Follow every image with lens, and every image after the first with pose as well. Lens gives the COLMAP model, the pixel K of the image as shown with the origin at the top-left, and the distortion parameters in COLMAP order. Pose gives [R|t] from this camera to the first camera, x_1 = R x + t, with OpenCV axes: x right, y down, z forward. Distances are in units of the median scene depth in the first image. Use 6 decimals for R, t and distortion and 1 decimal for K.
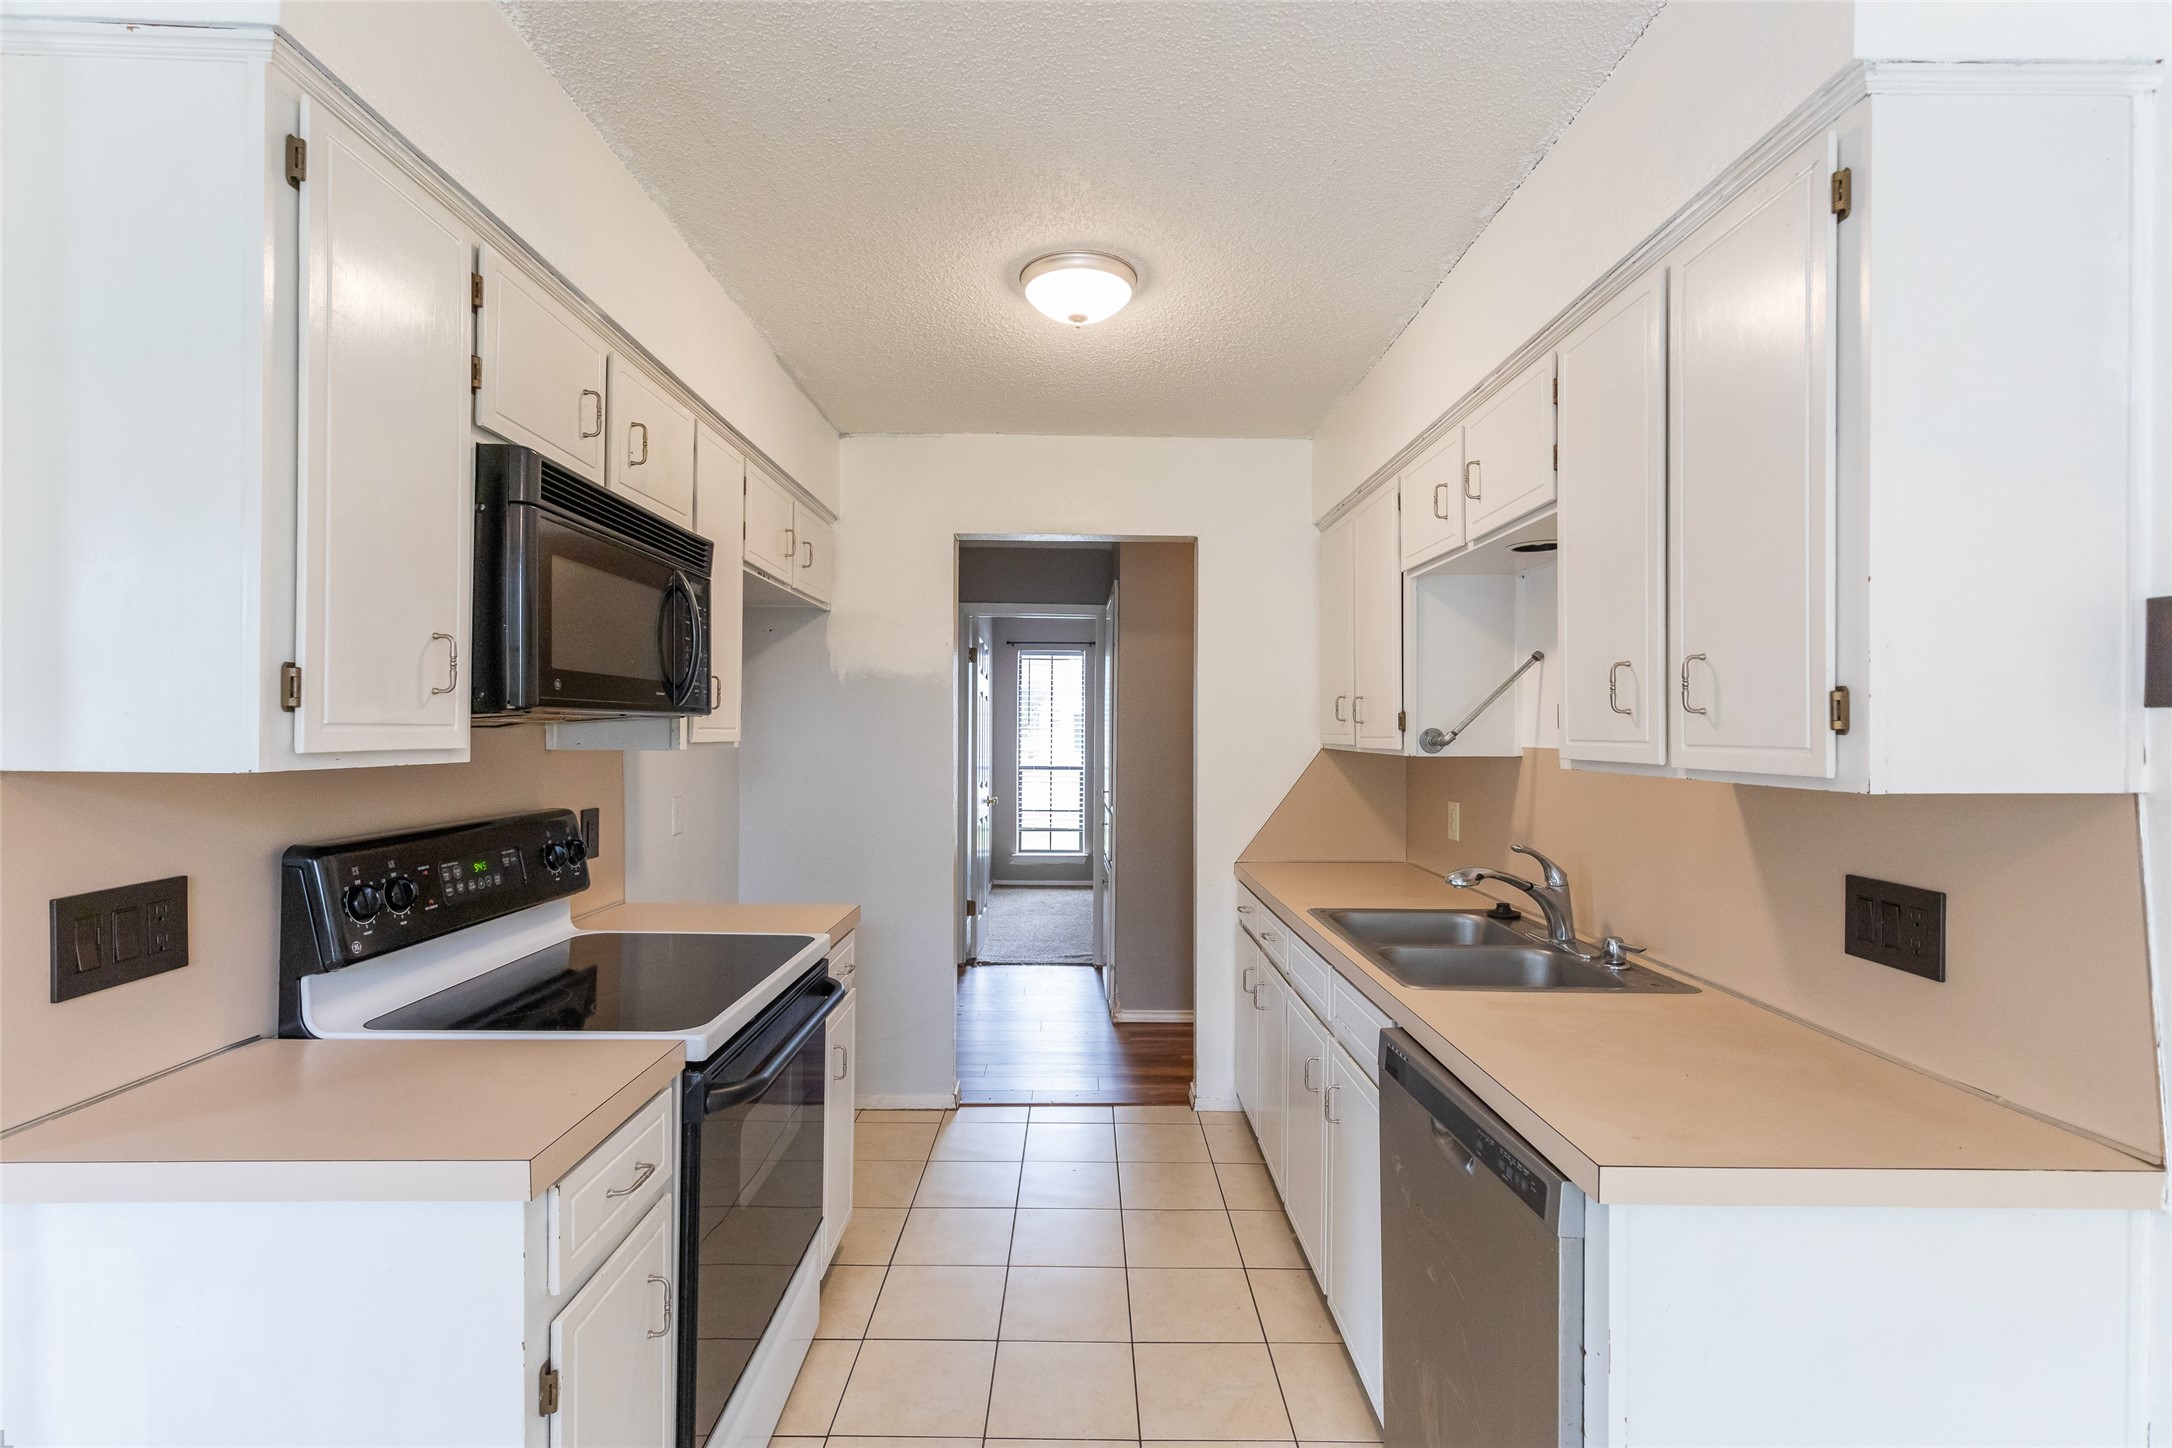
lens RADIAL K [[993.0, 0, 1086.5], [0, 993.0, 729.9], [0, 0, 1]] dist [0.010406, -0.001752]
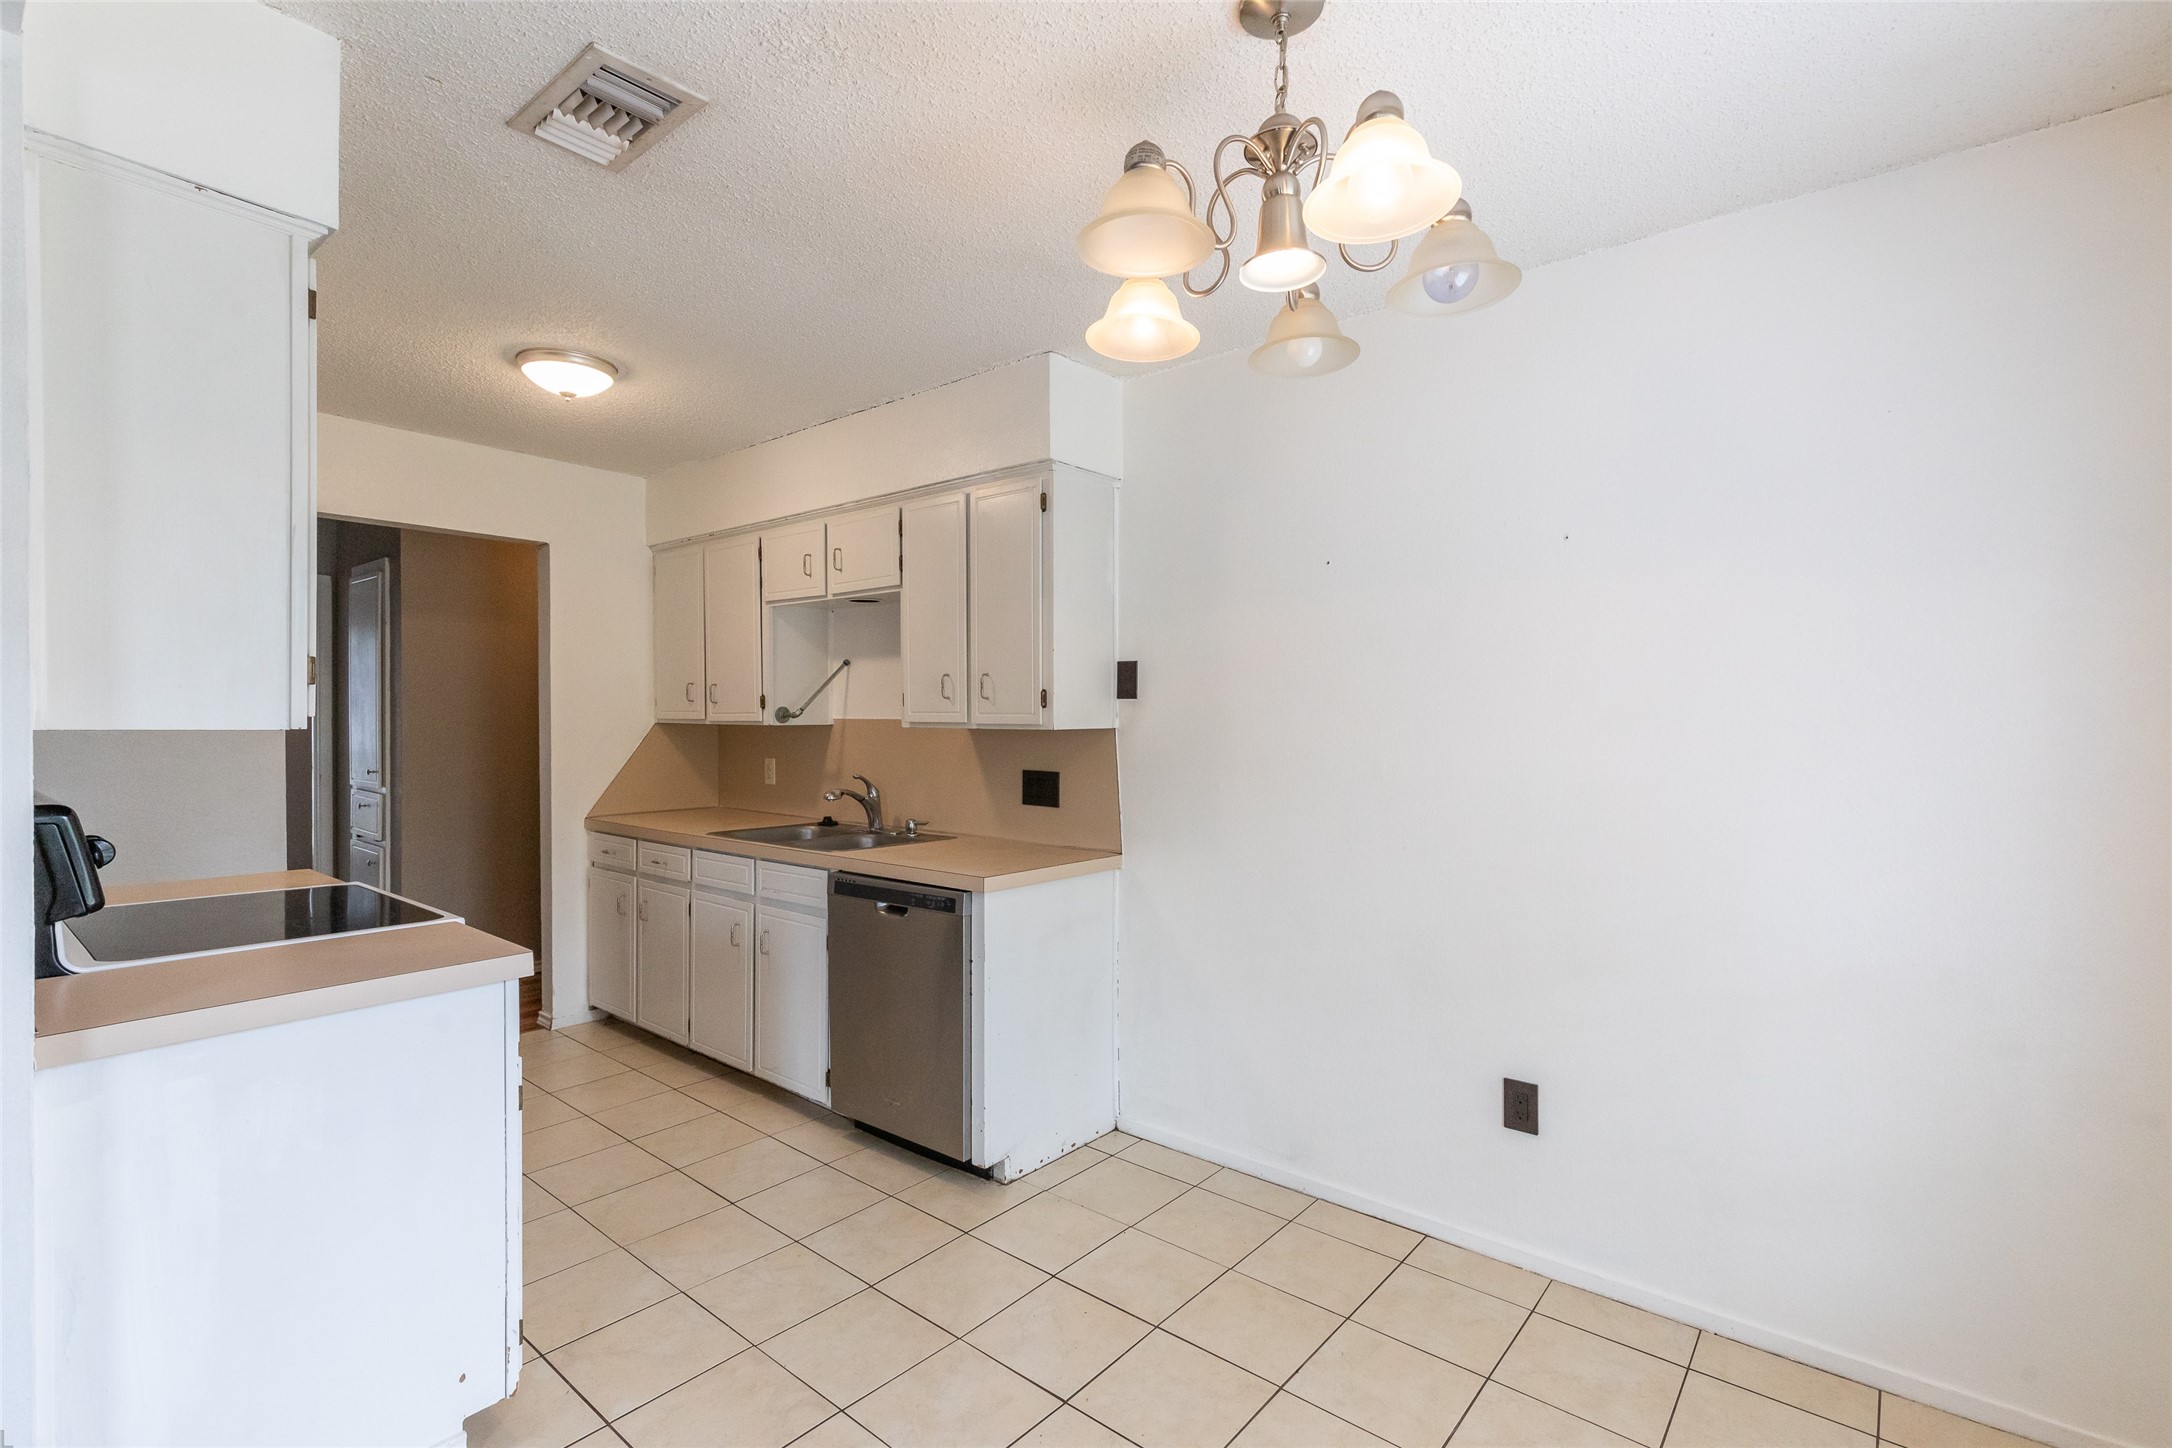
lens RADIAL K [[993.0, 0, 1108.4], [0, 993.0, 728.2], [0, 0, 1]] dist [0.010406, -0.001752]
pose [[0.635850, -0.012948, 0.771704, -0.629808], [0.000785, 0.999870, 0.016129, 0.009005], [-0.771812, -0.009650, 0.635777, -0.433147]]
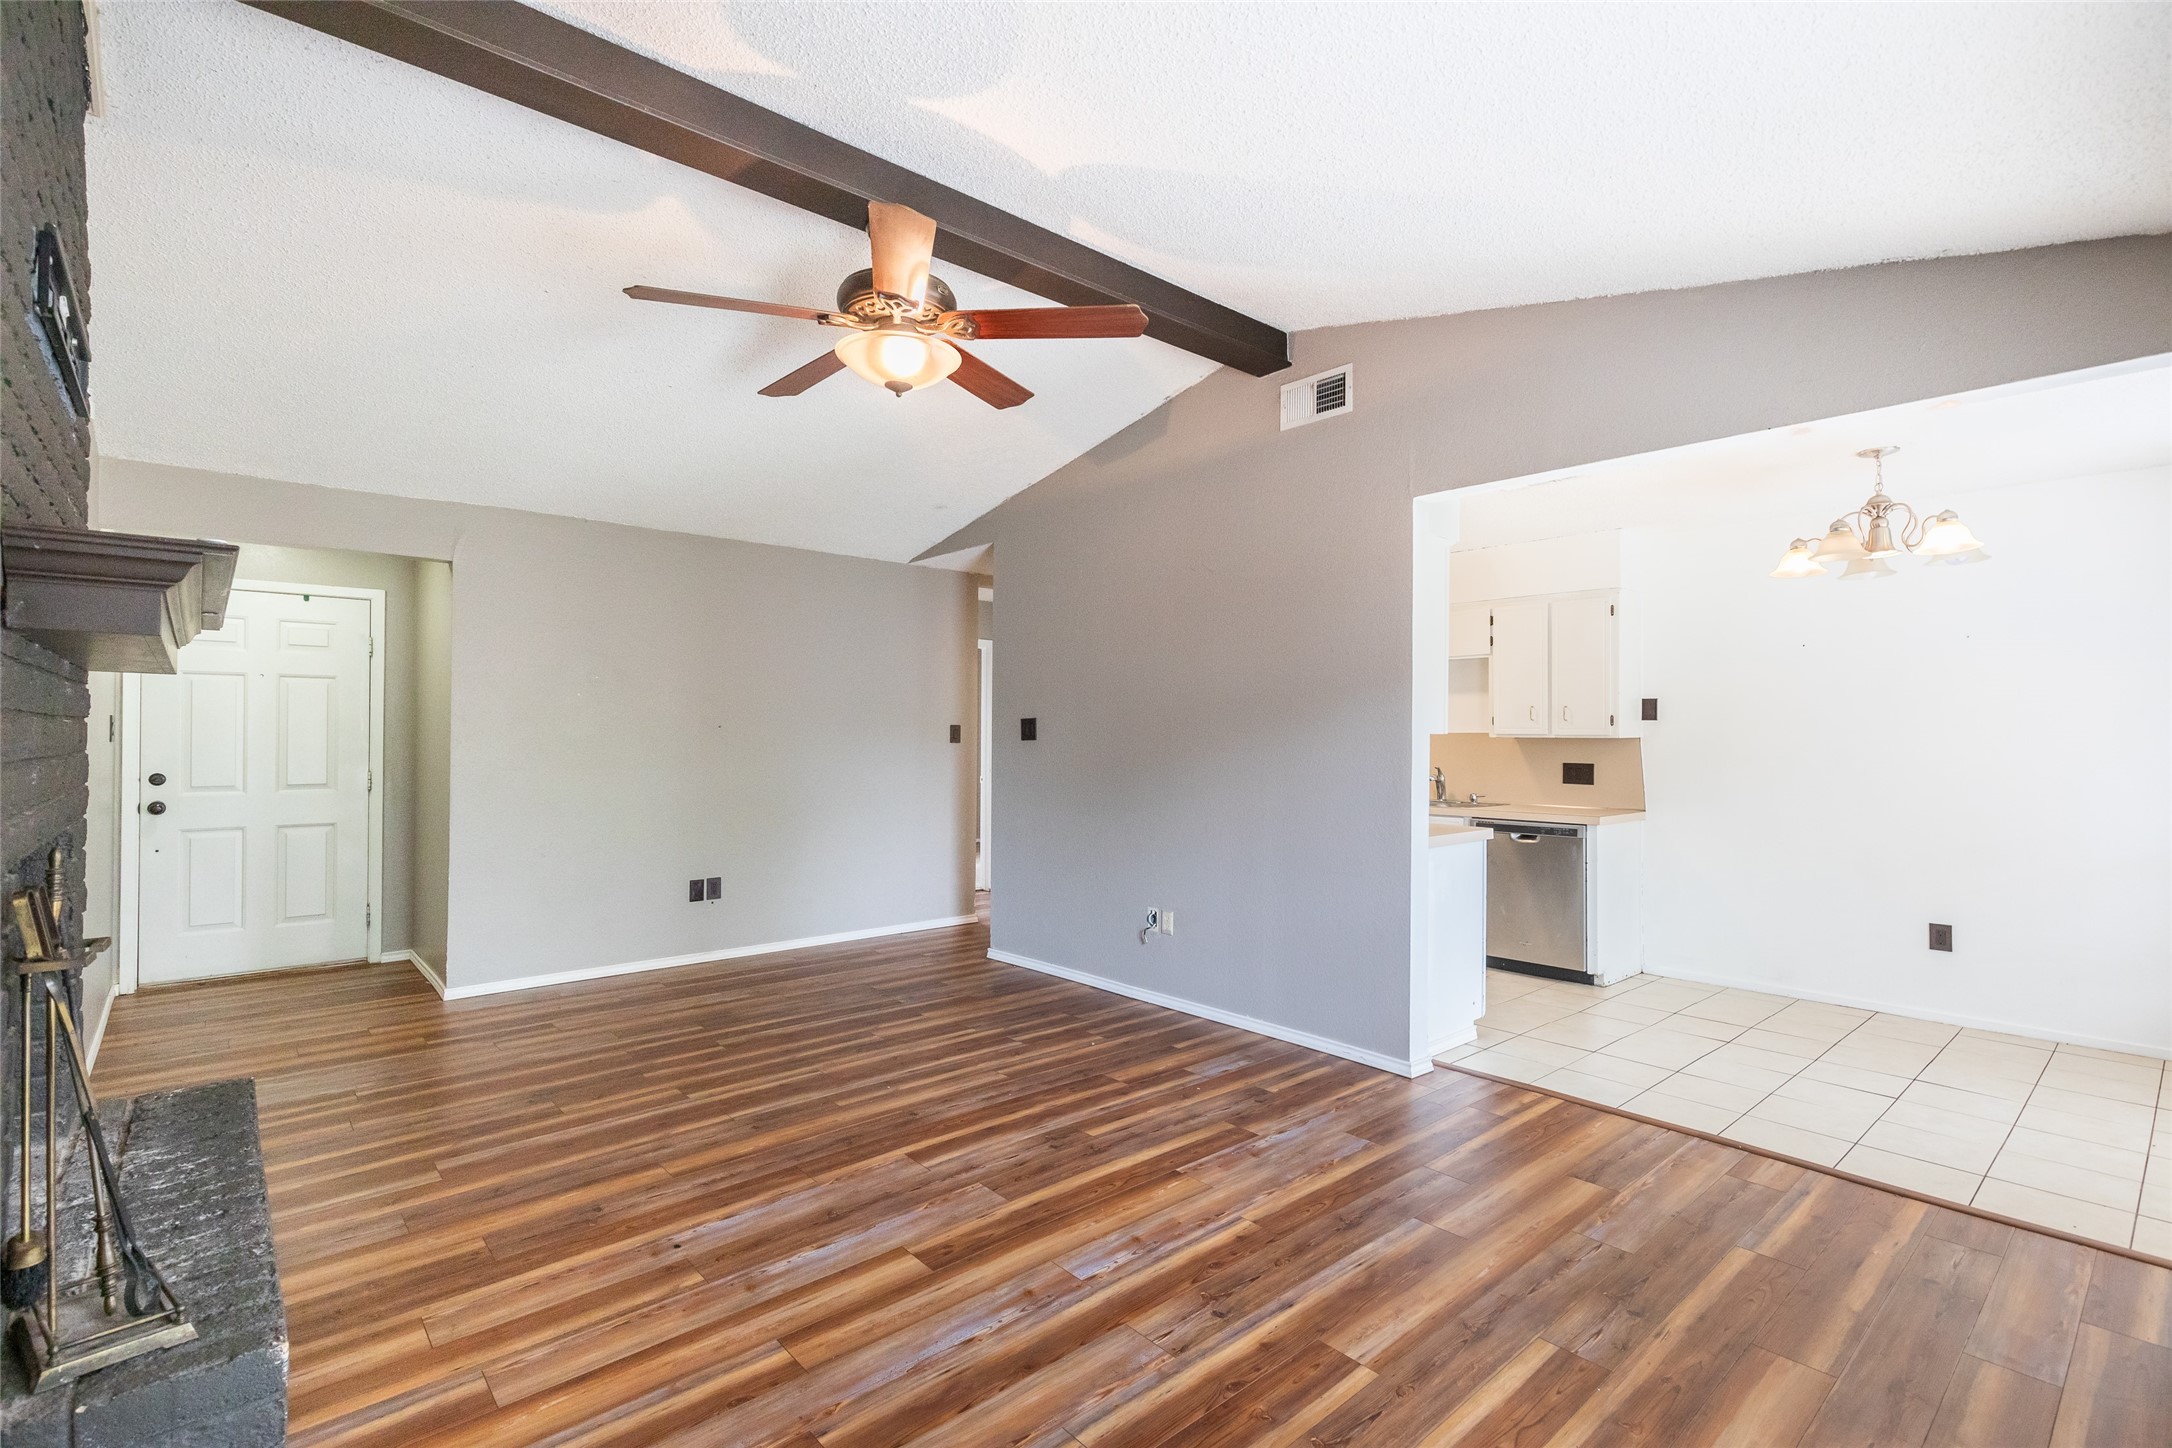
lens RADIAL K [[993.0, 0, 1079.9], [0, 993.0, 721.4], [0, 0, 1]] dist [0.010406, -0.001752]
pose [[0.748681, 0.008372, 0.662878, -2.309416], [-0.001346, 0.999937, -0.011109, 0.021952], [-0.662929, 0.007425, 0.748645, -0.465736]]
